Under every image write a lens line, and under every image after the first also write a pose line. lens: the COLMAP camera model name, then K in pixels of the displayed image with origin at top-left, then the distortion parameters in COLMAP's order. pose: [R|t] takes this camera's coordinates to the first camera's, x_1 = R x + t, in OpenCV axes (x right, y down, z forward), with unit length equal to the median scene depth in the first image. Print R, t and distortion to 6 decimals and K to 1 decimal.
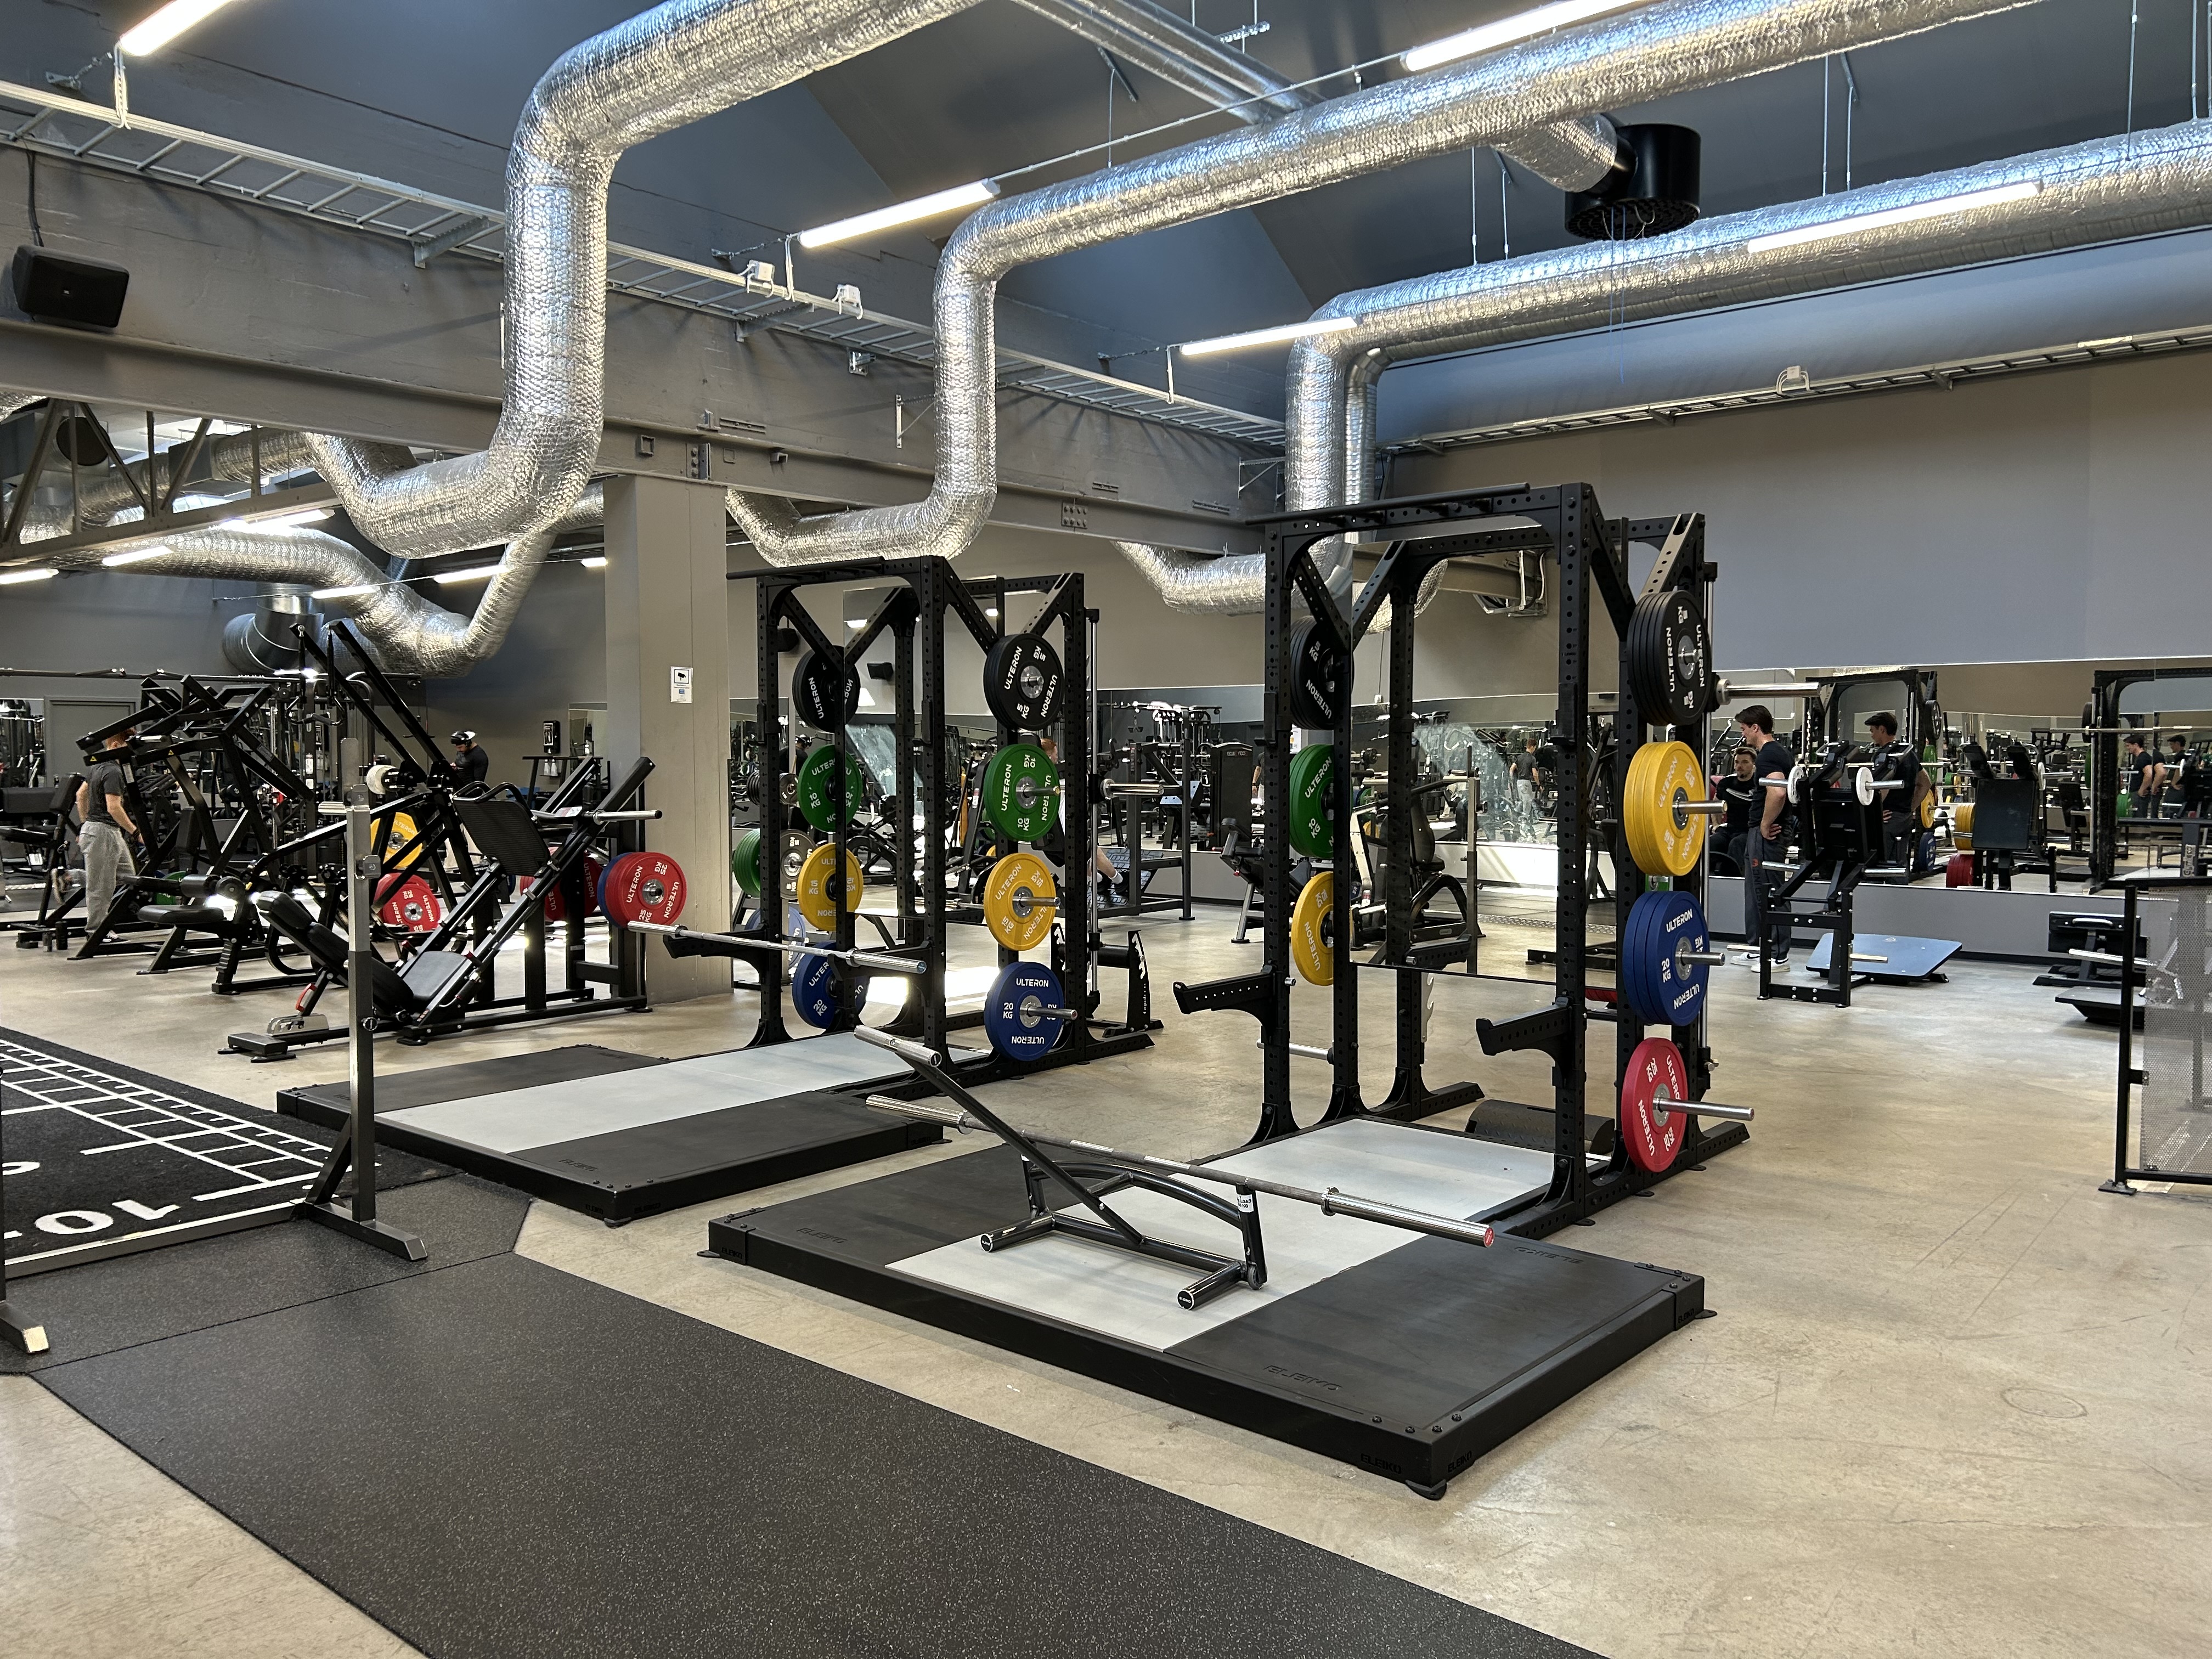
lens RADIAL K [[1619.1, 0, 1106.0], [0, 1619.1, 829.5], [0, 0, 1]] dist [0.046177, -0.065716]
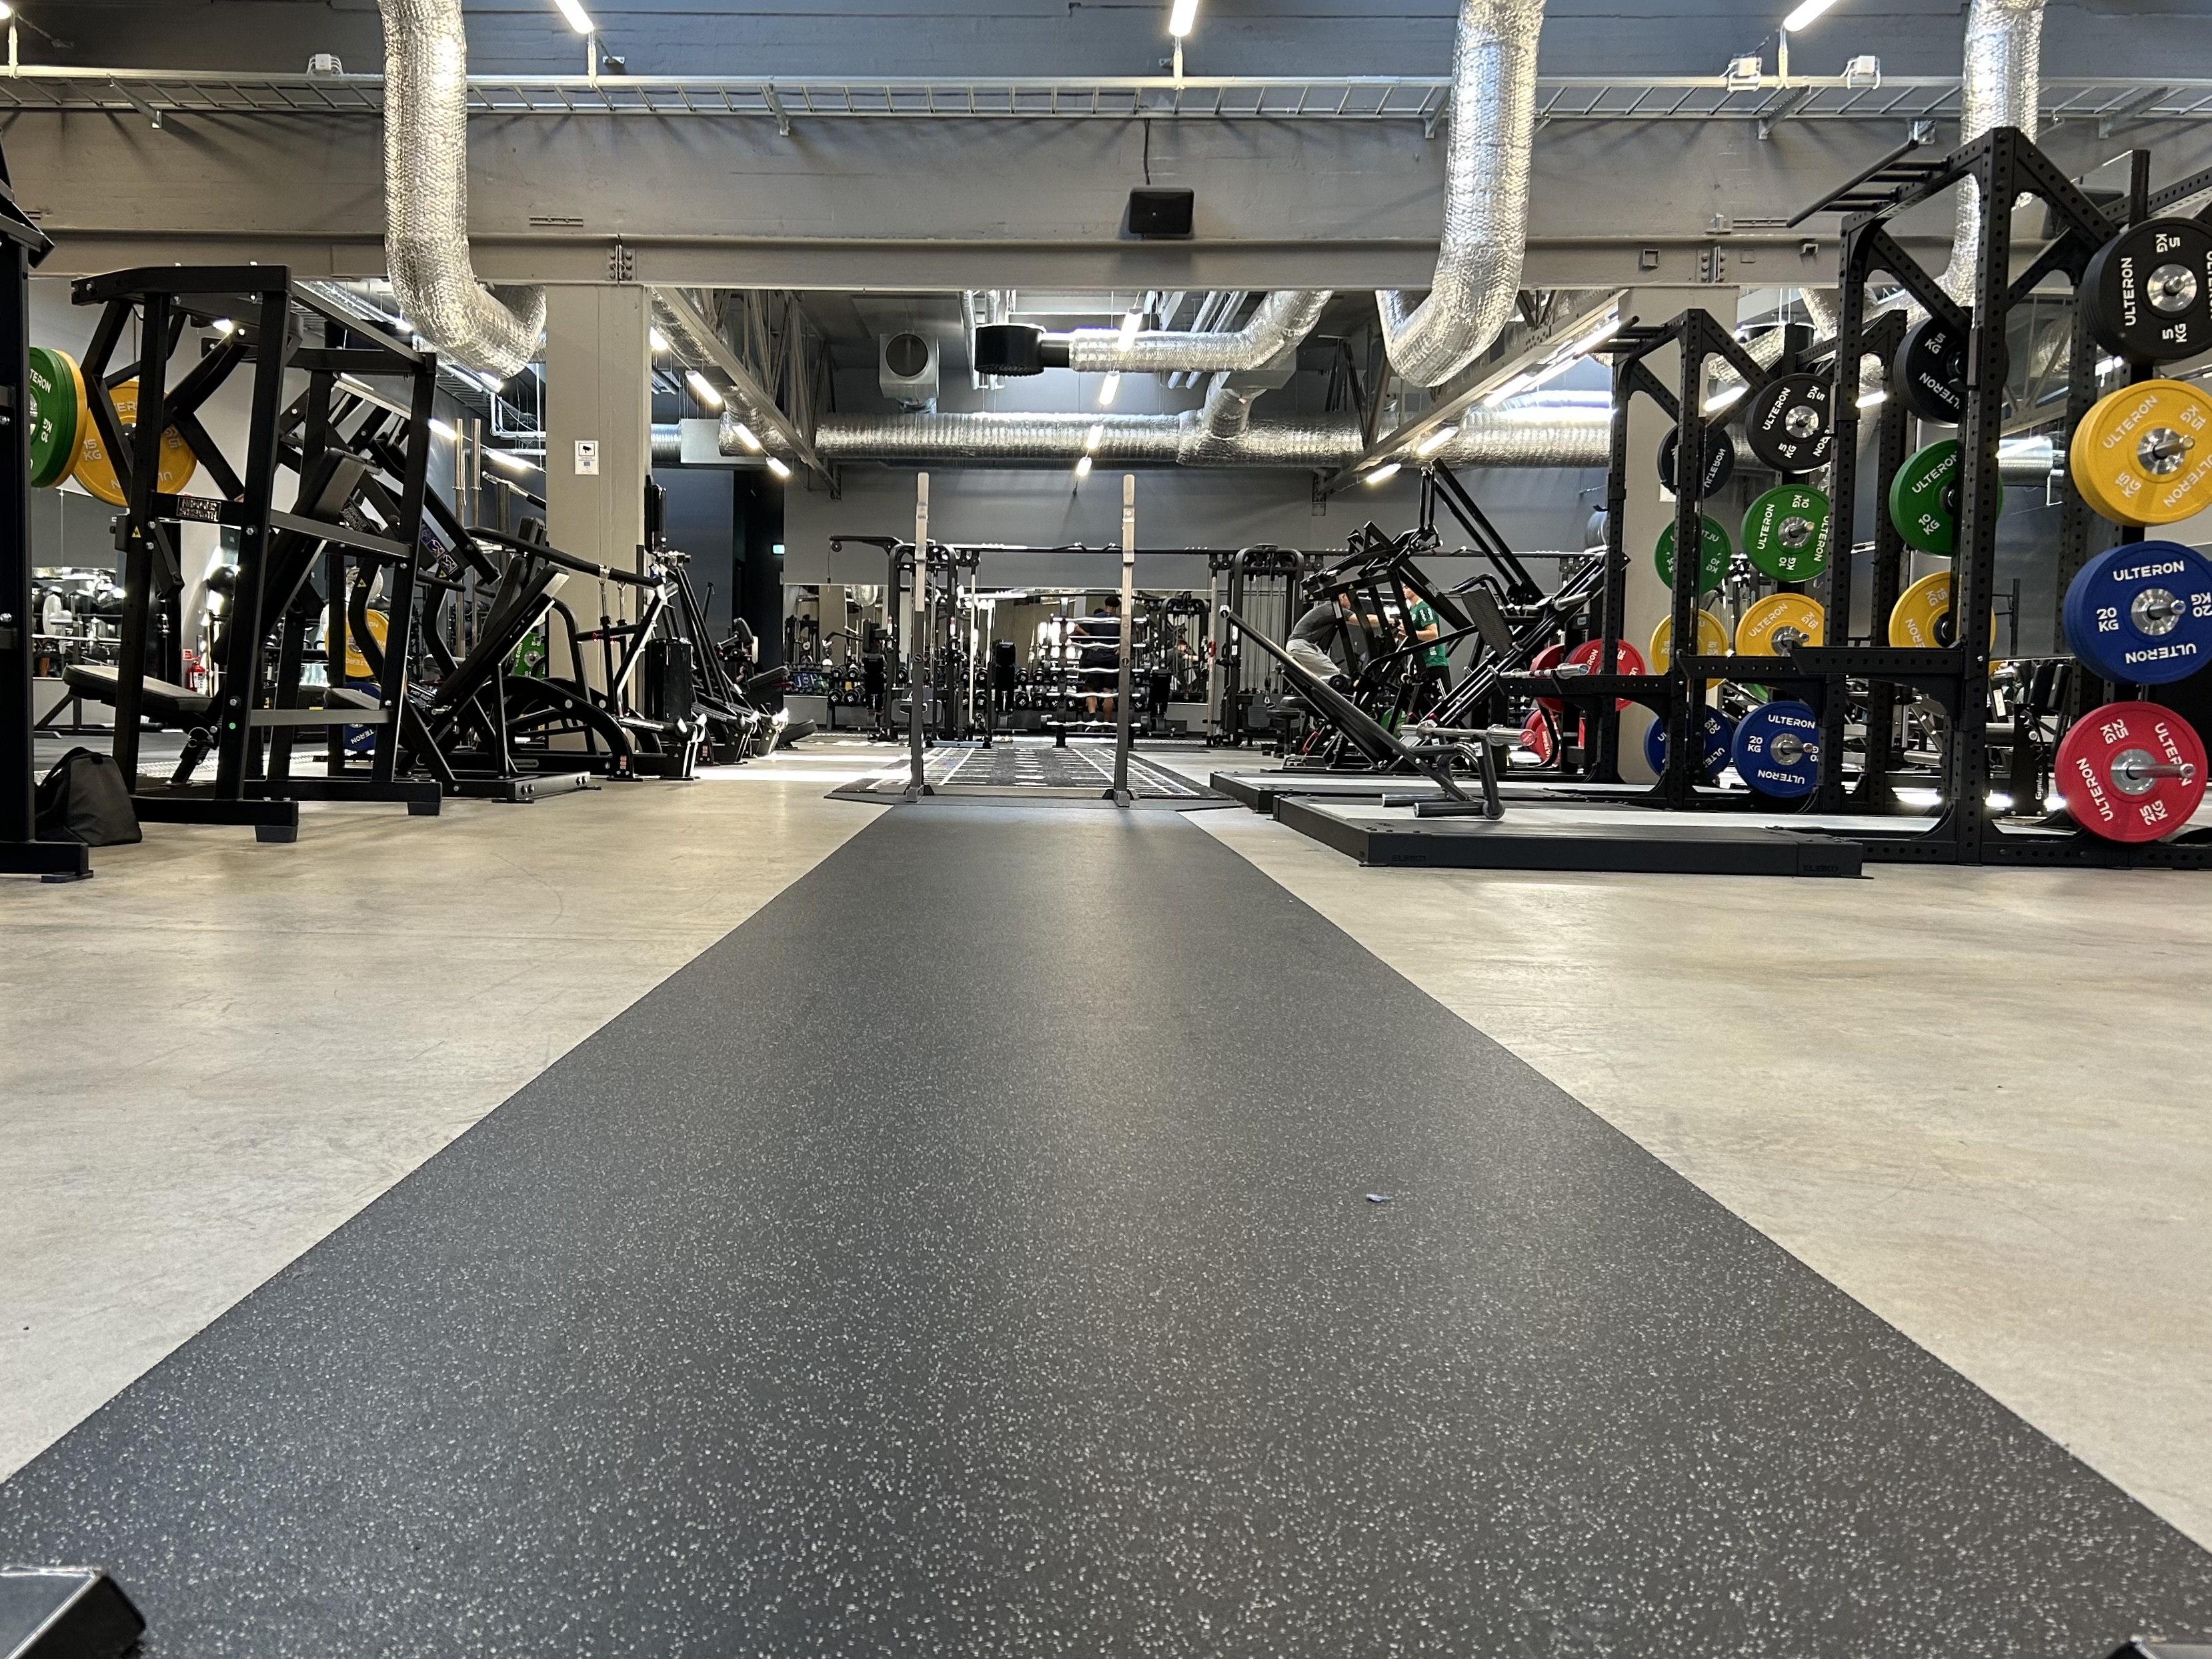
lens RADIAL K [[1982.7, 0, 943.0], [0, 1982.7, 830.6], [0, 0, 1]] dist [-0.001765, 0.000021]
pose [[0.604185, 0.061457, -0.794471, 0.587854], [-0.058520, 0.997751, 0.032678, 0.144477], [0.794693, 0.026749, 0.606423, -0.162573]]
